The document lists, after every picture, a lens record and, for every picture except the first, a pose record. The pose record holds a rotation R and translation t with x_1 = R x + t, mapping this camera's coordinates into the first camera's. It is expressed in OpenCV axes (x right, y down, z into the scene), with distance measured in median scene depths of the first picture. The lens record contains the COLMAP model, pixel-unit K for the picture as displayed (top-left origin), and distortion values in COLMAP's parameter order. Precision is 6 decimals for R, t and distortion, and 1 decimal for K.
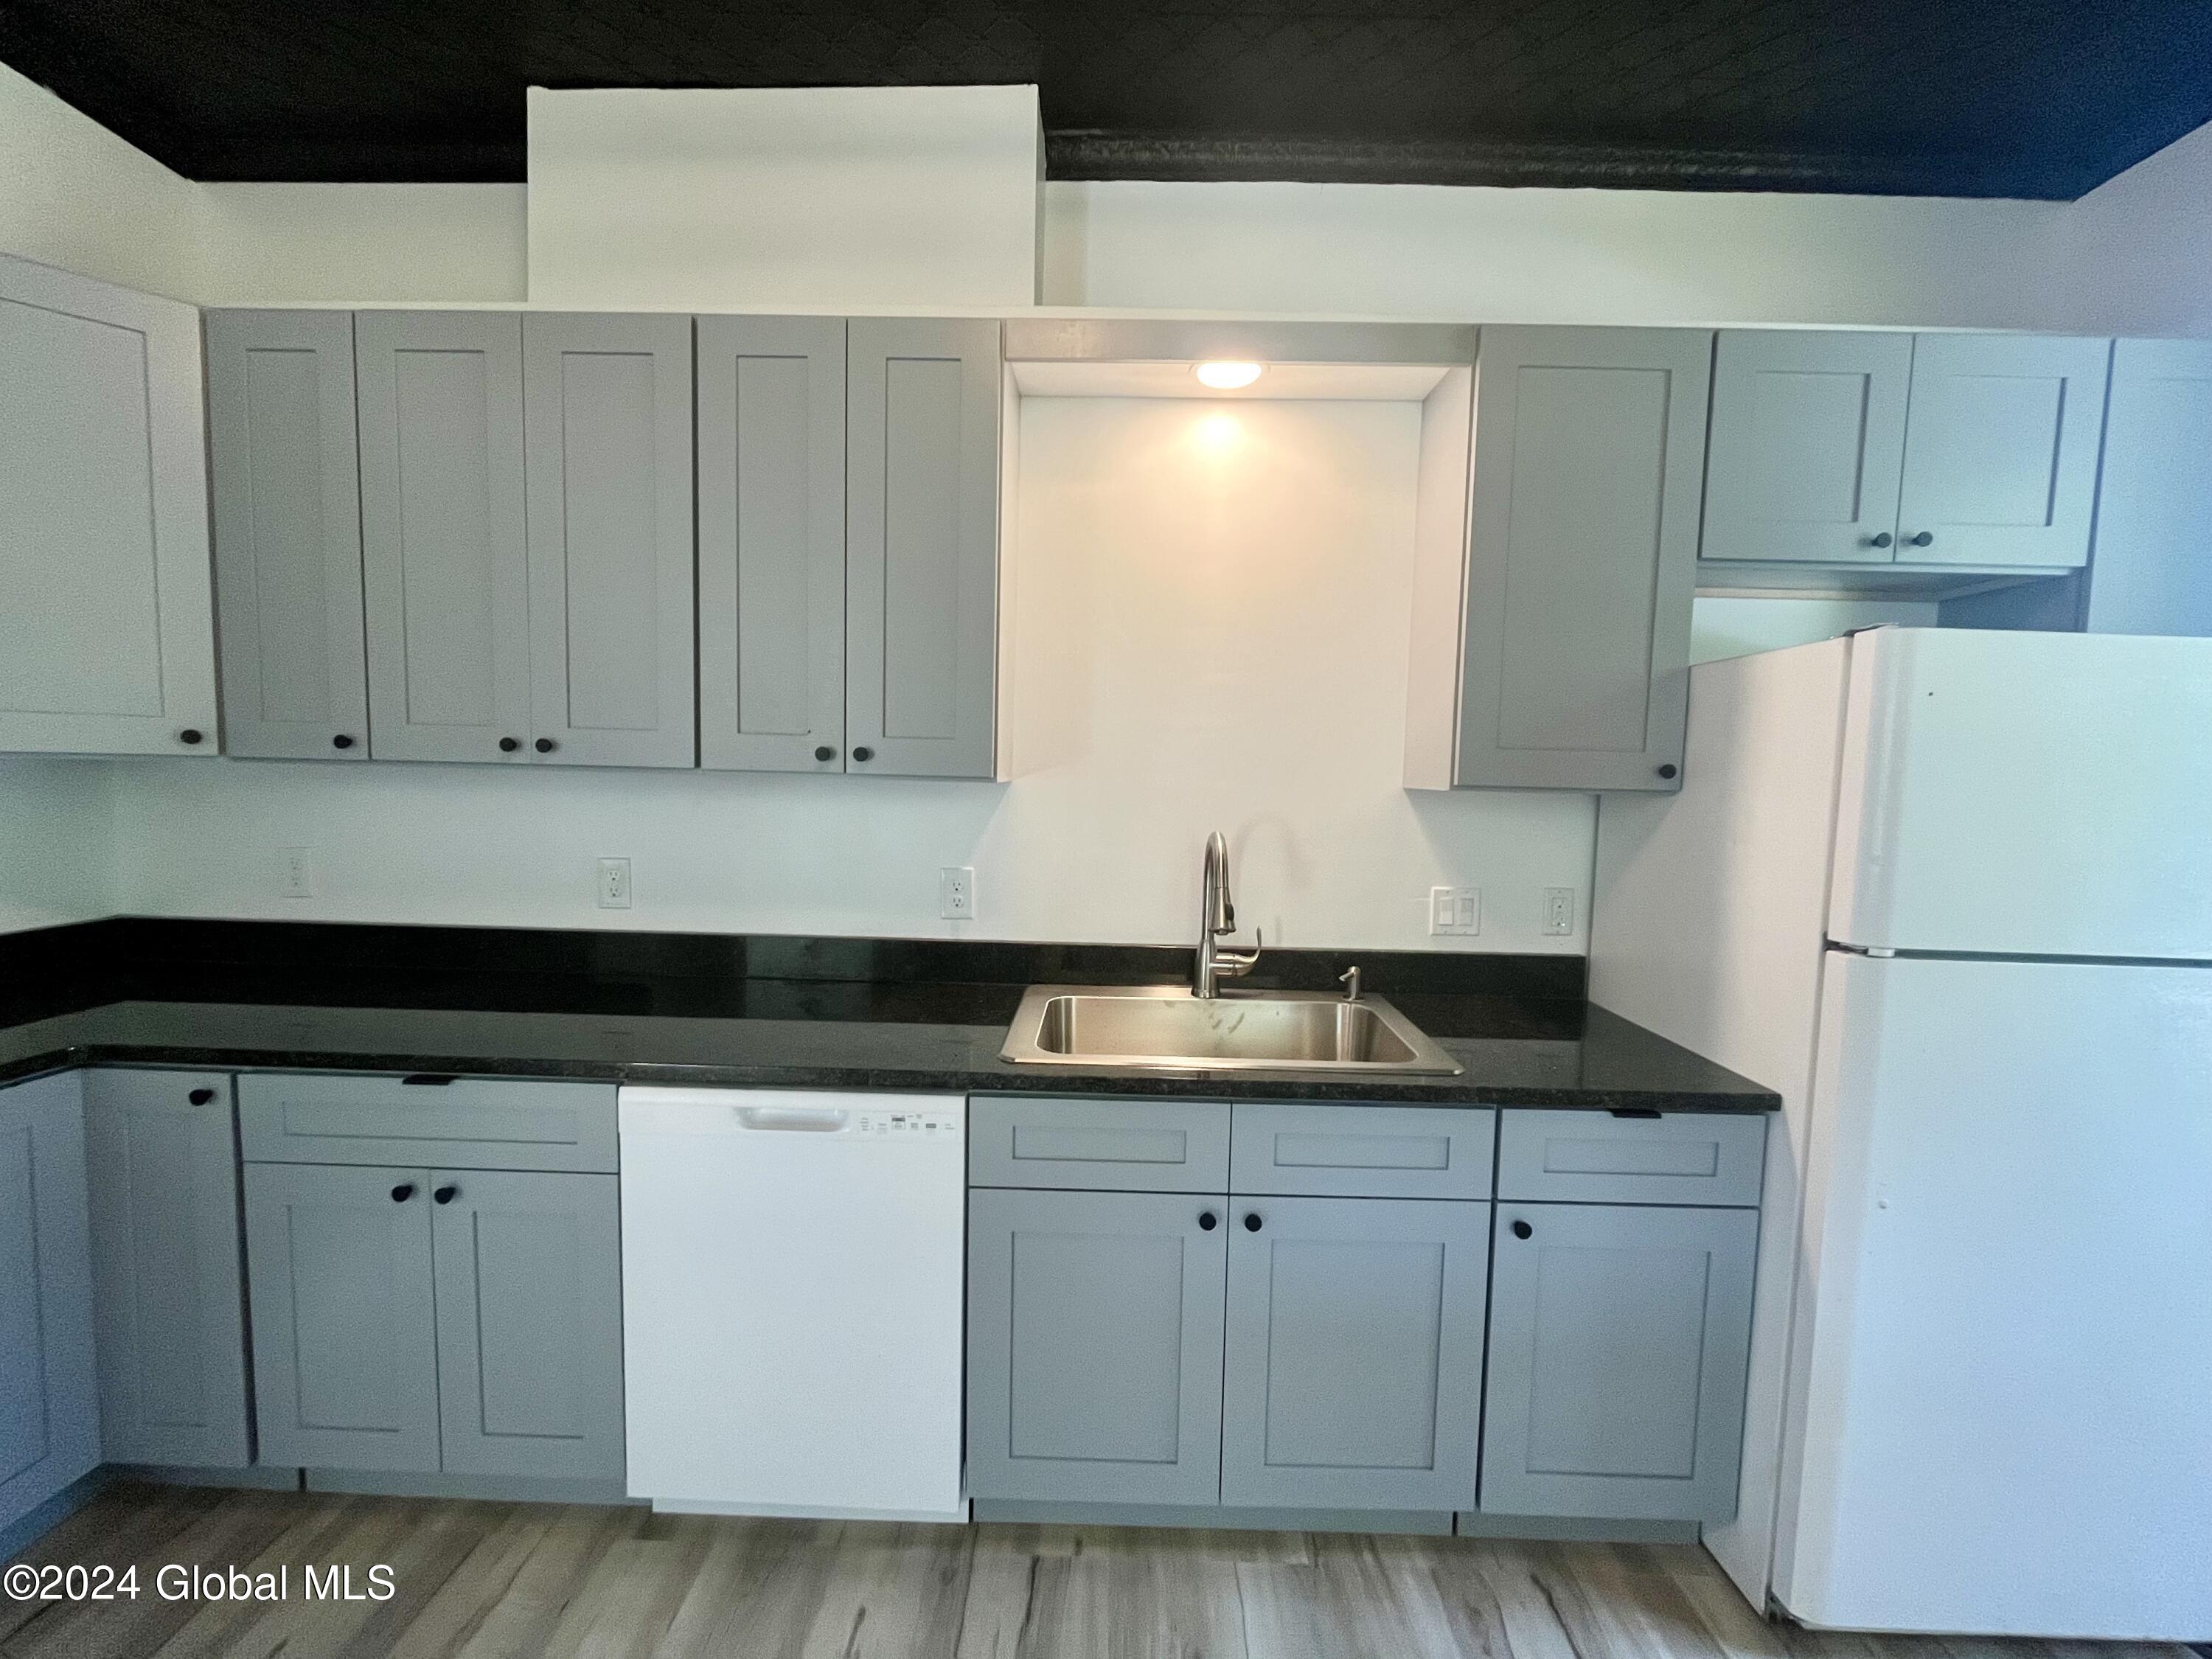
lens RADIAL K [[897.1, 0, 1108.0], [0, 897.1, 832.6], [0, 0, 1]] dist [-0.003055, -0.000535]
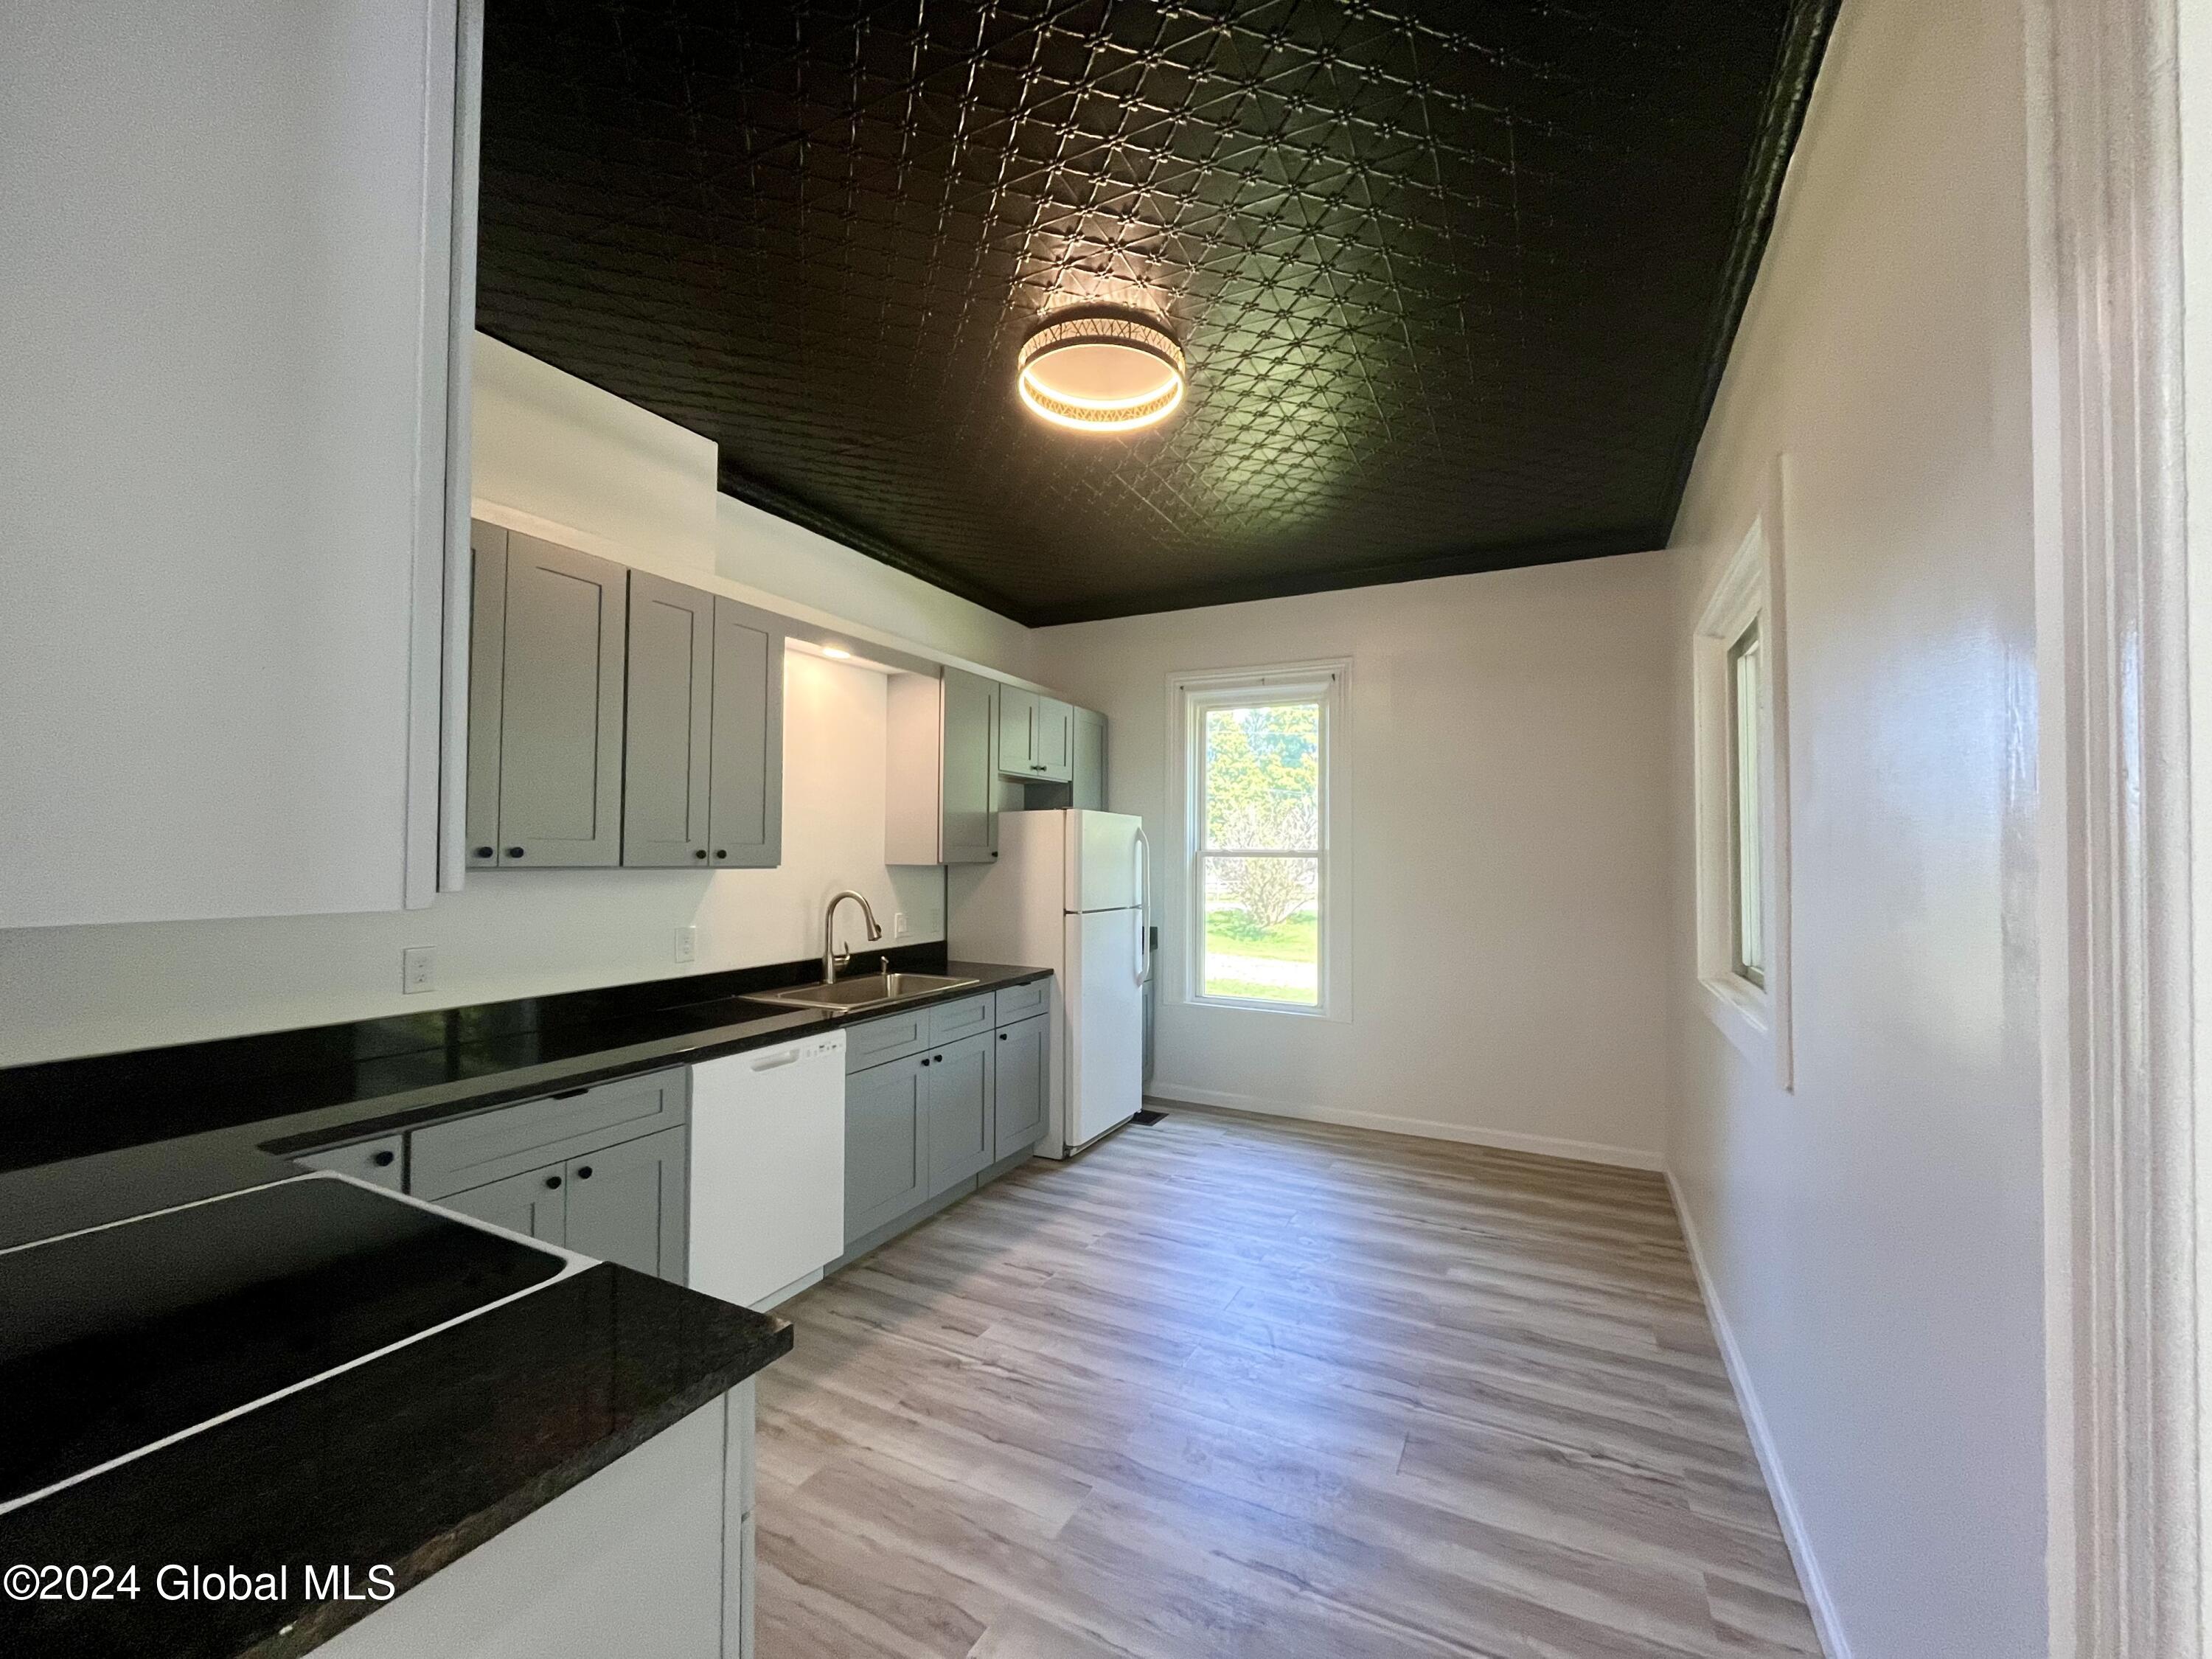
lens RADIAL K [[894.8, 0, 1103.1], [0, 894.8, 838.3], [0, 0, 1]] dist [-0.001983, -0.000528]
pose [[0.437325, -0.005183, 0.899289, -1.512833], [0.070900, 0.997070, -0.028732, -0.020872], [-0.896505, 0.076325, 0.436411, -0.355838]]
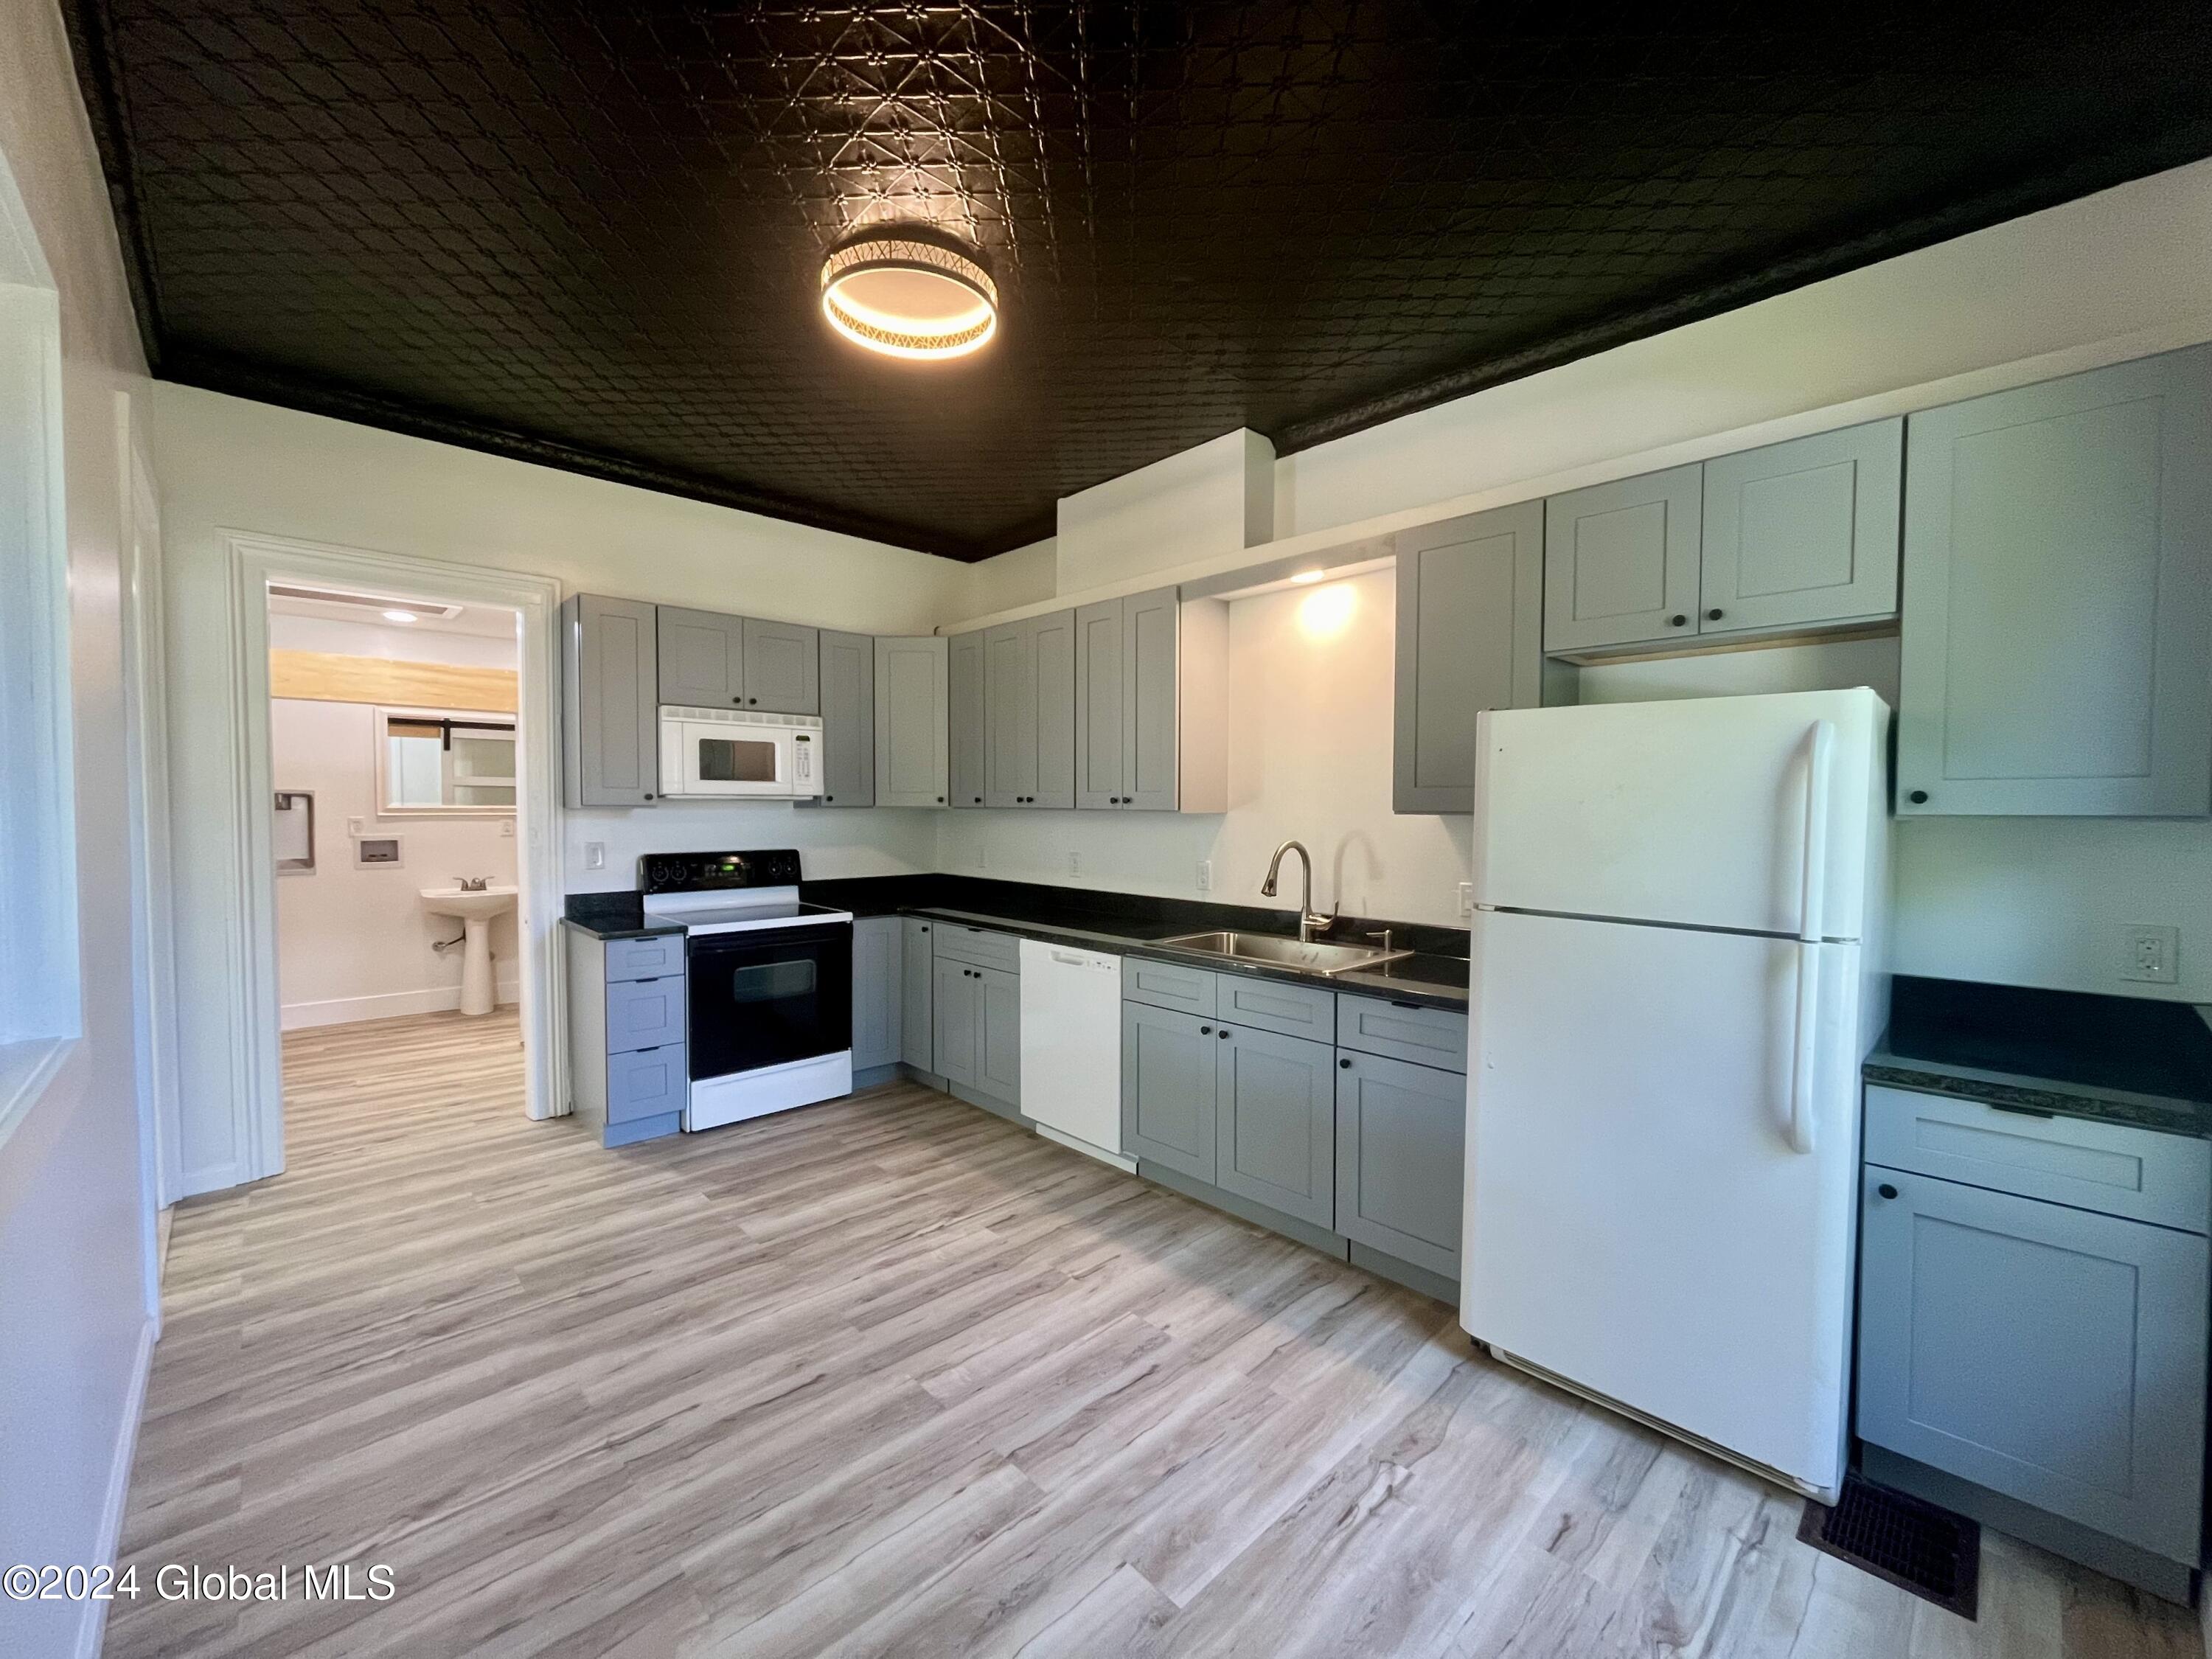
lens RADIAL K [[894.8, 0, 1103.1], [0, 894.8, 838.3], [0, 0, 1]] dist [-0.001983, -0.000528]
pose [[0.704663, 0.007537, -0.709502, 1.225149], [-0.041150, 0.998695, -0.030261, 0.069030], [0.708348, 0.050520, 0.704053, -0.524968]]
